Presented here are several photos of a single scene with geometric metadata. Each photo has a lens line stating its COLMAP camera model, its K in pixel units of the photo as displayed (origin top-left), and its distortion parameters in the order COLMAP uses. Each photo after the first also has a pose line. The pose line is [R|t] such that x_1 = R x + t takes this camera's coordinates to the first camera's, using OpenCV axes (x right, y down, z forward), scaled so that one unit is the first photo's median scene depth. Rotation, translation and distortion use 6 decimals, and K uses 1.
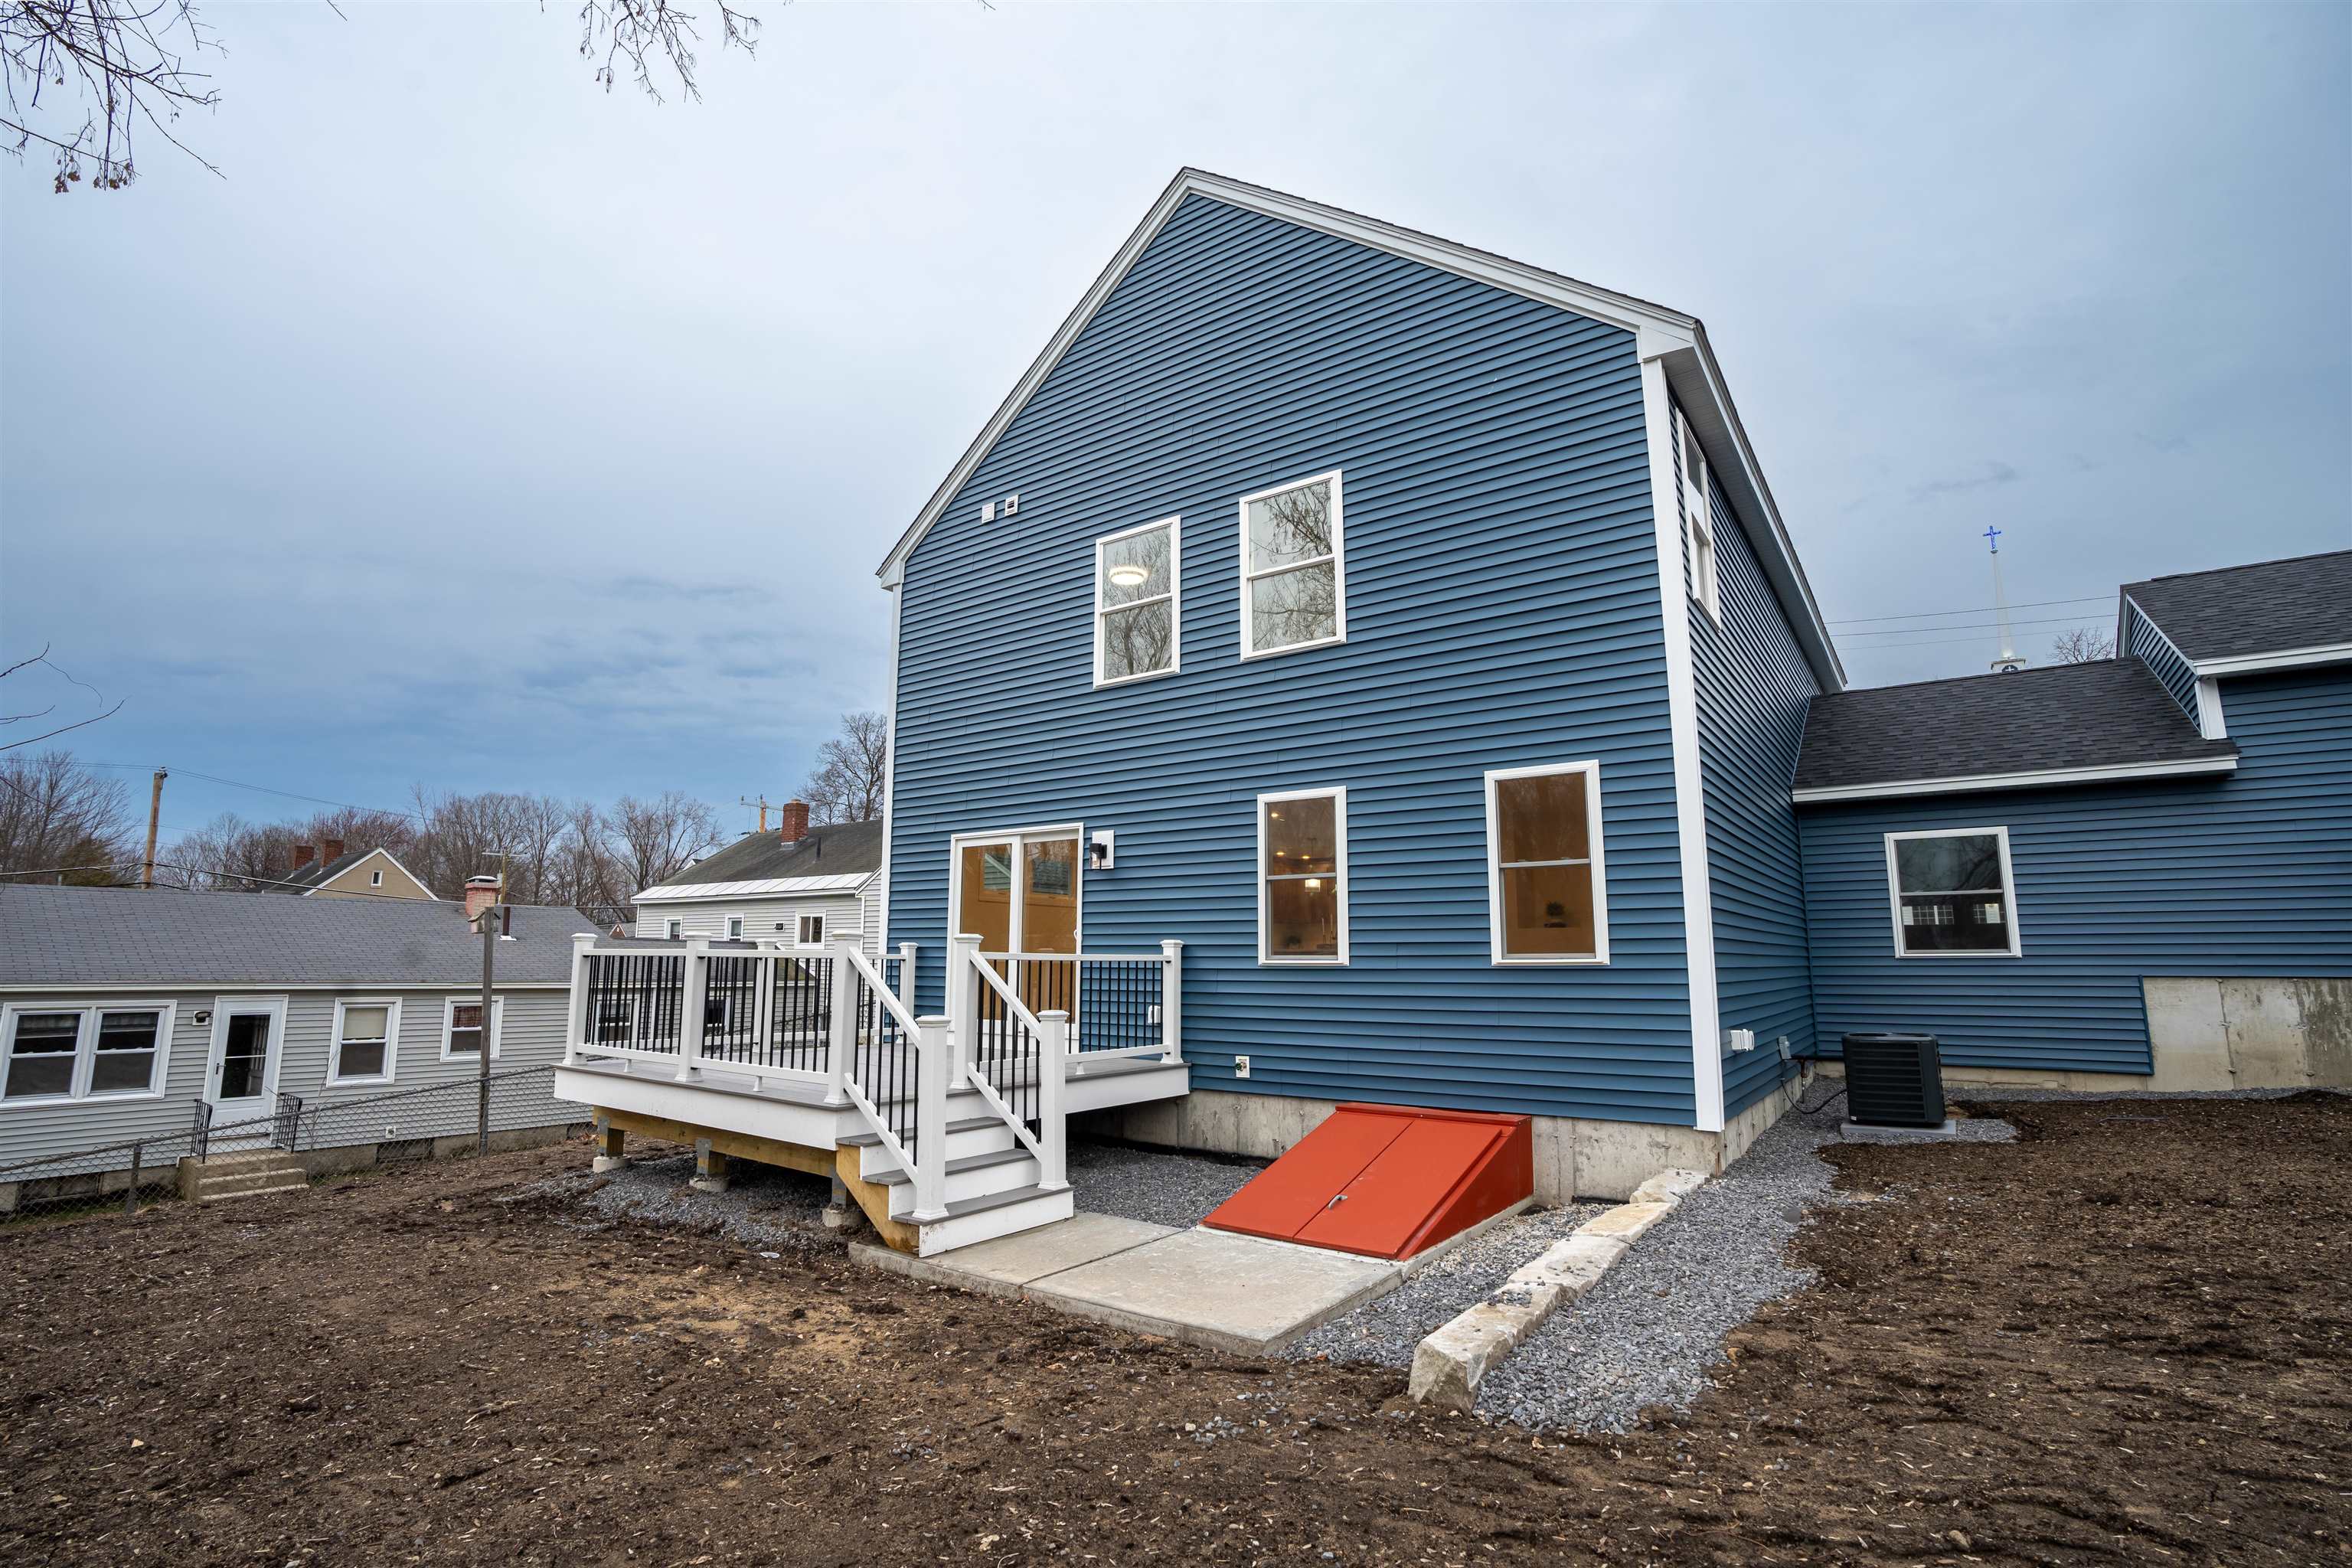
lens RADIAL K [[1092.4, 0, 1158.8], [0, 1092.4, 777.4], [0, 0, 1]] dist [-0.073734, 0.030492]
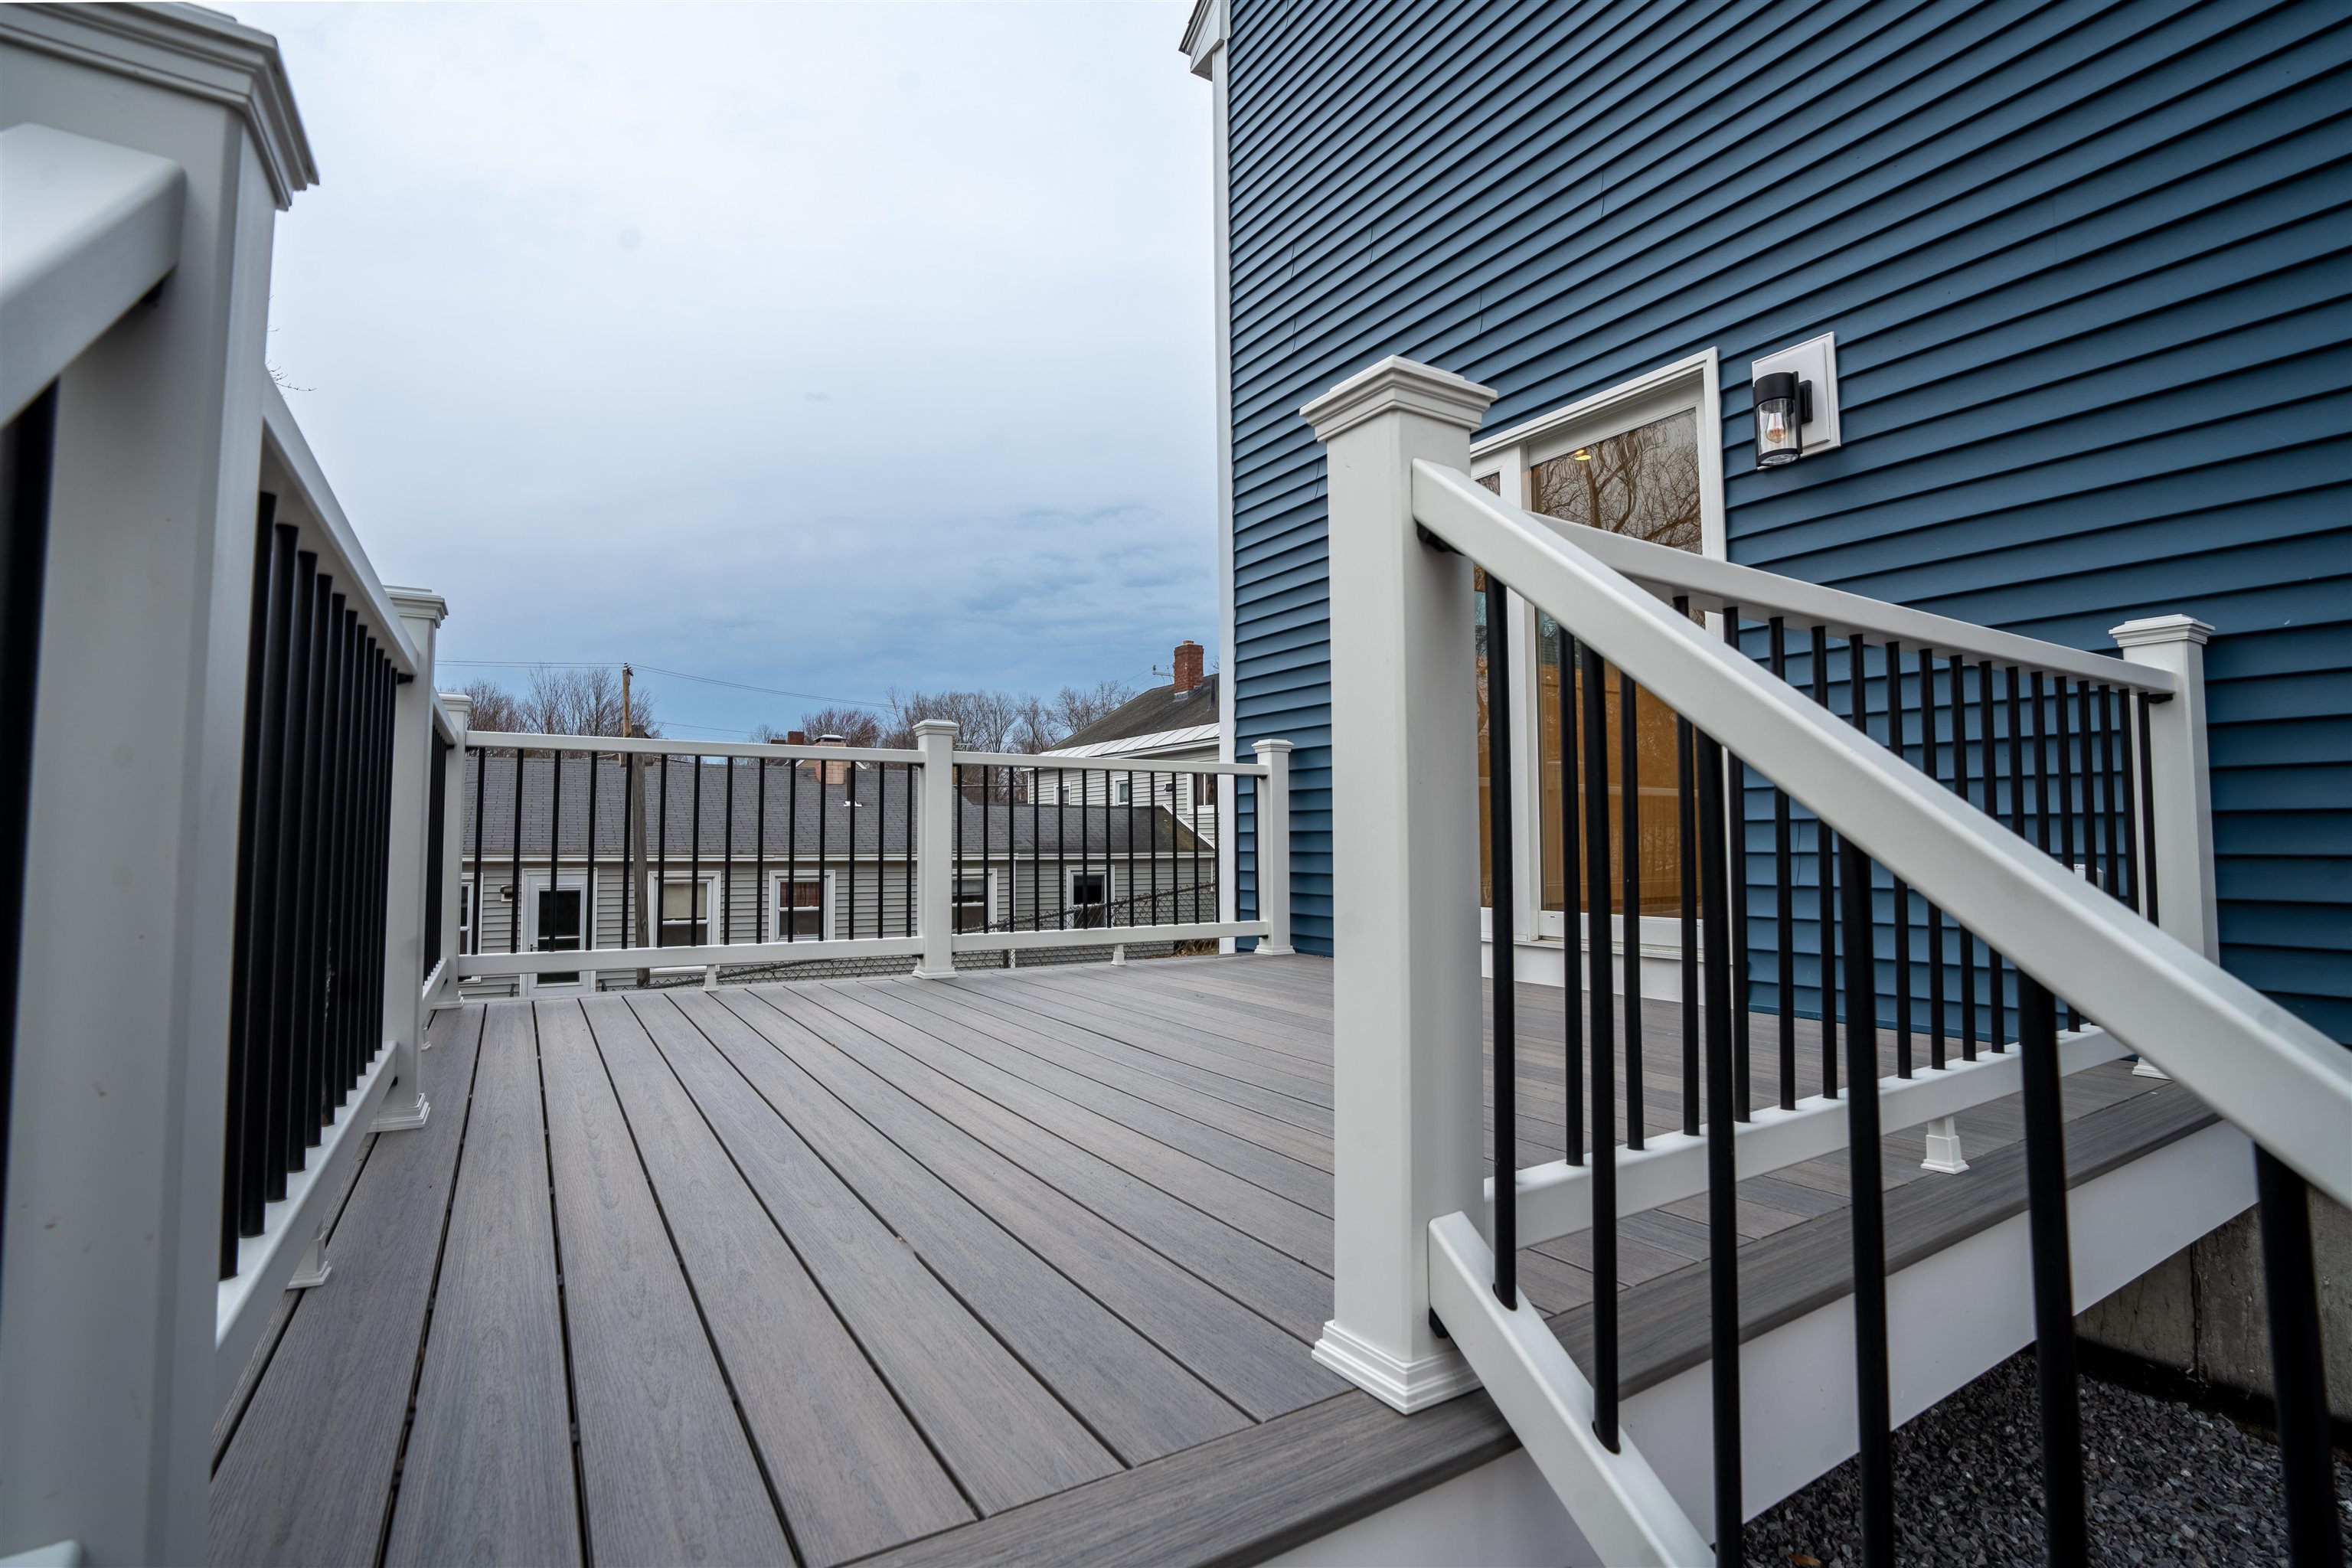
lens RADIAL K [[1084.7, 0, 1163.4], [0, 1084.7, 780.4], [0, 0, 1]] dist [-0.070236, 0.025639]
pose [[0.924805, -0.027156, -0.379470, -0.121491], [0.068489, 0.993037, 0.095847, 0.151434], [0.374225, -0.114630, 0.920226, 0.686527]]
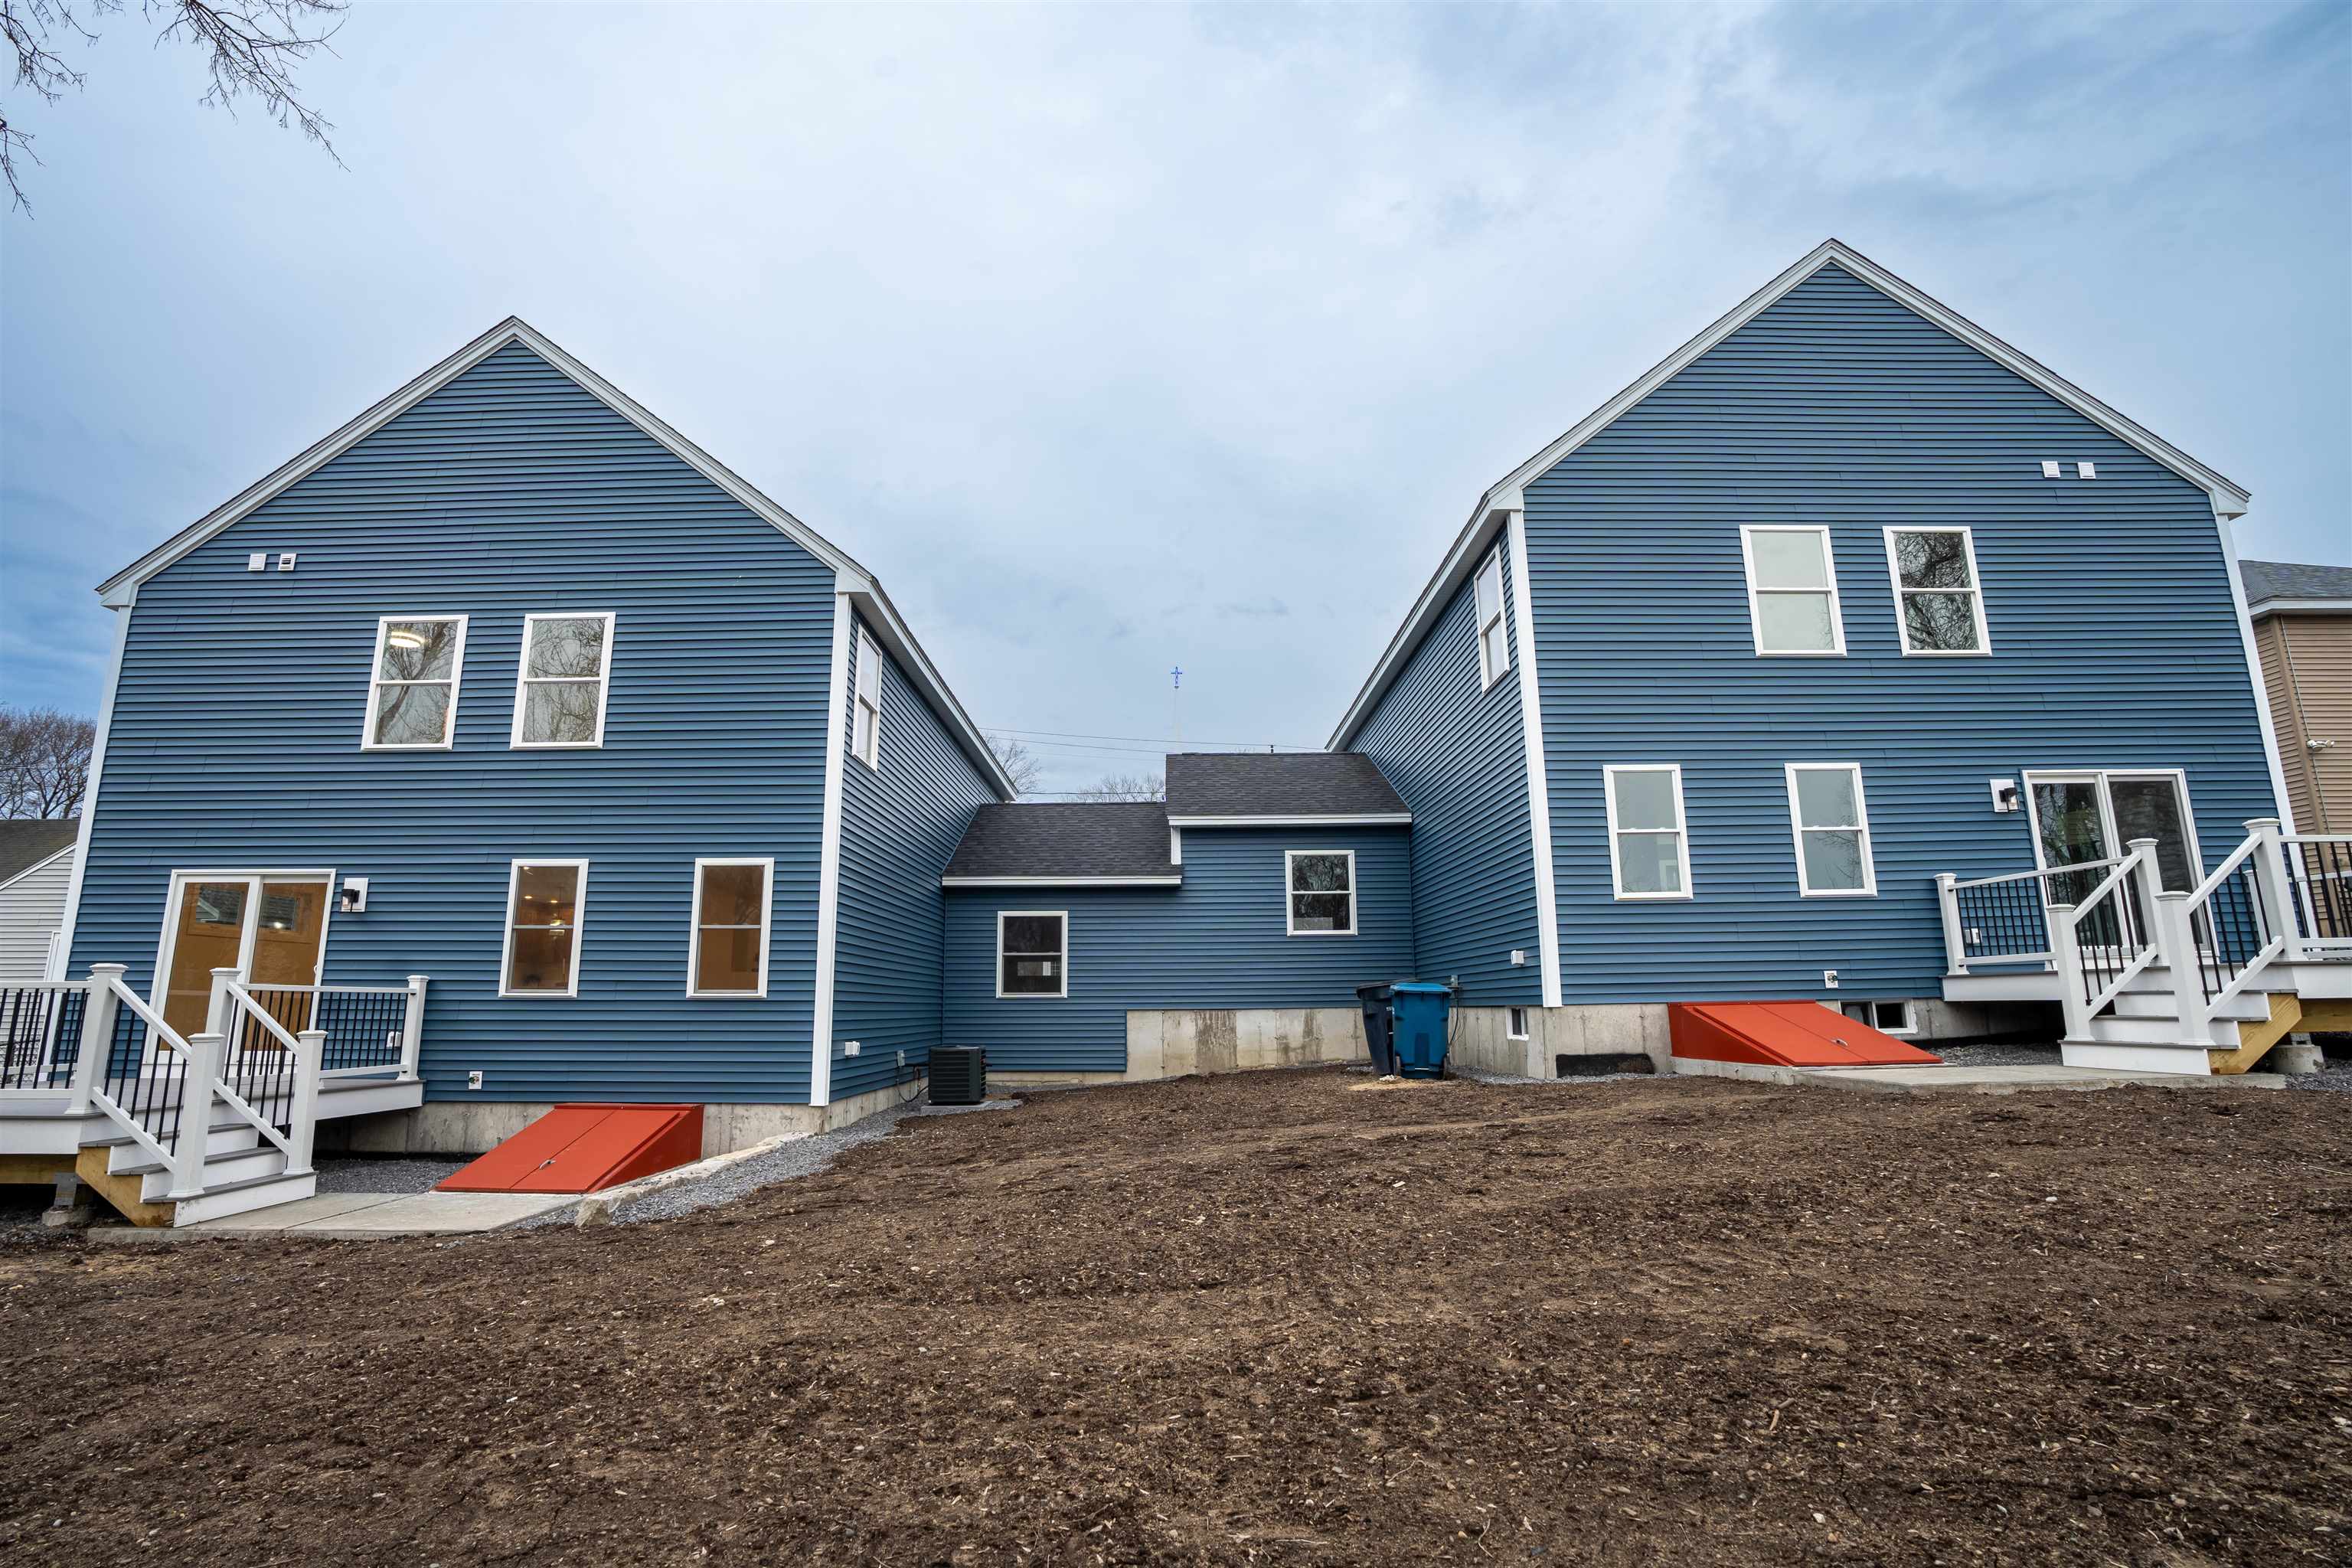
lens RADIAL K [[1139.7, 0, 1176.0], [0, 1139.7, 784.0], [0, 0, 1]] dist [-0.078762, 0.033825]
pose [[0.803285, 0.104470, 0.586361, -0.053667], [-0.089138, 0.994496, -0.055072, -0.066866], [-0.588887, -0.008029, 0.808176, -0.464249]]
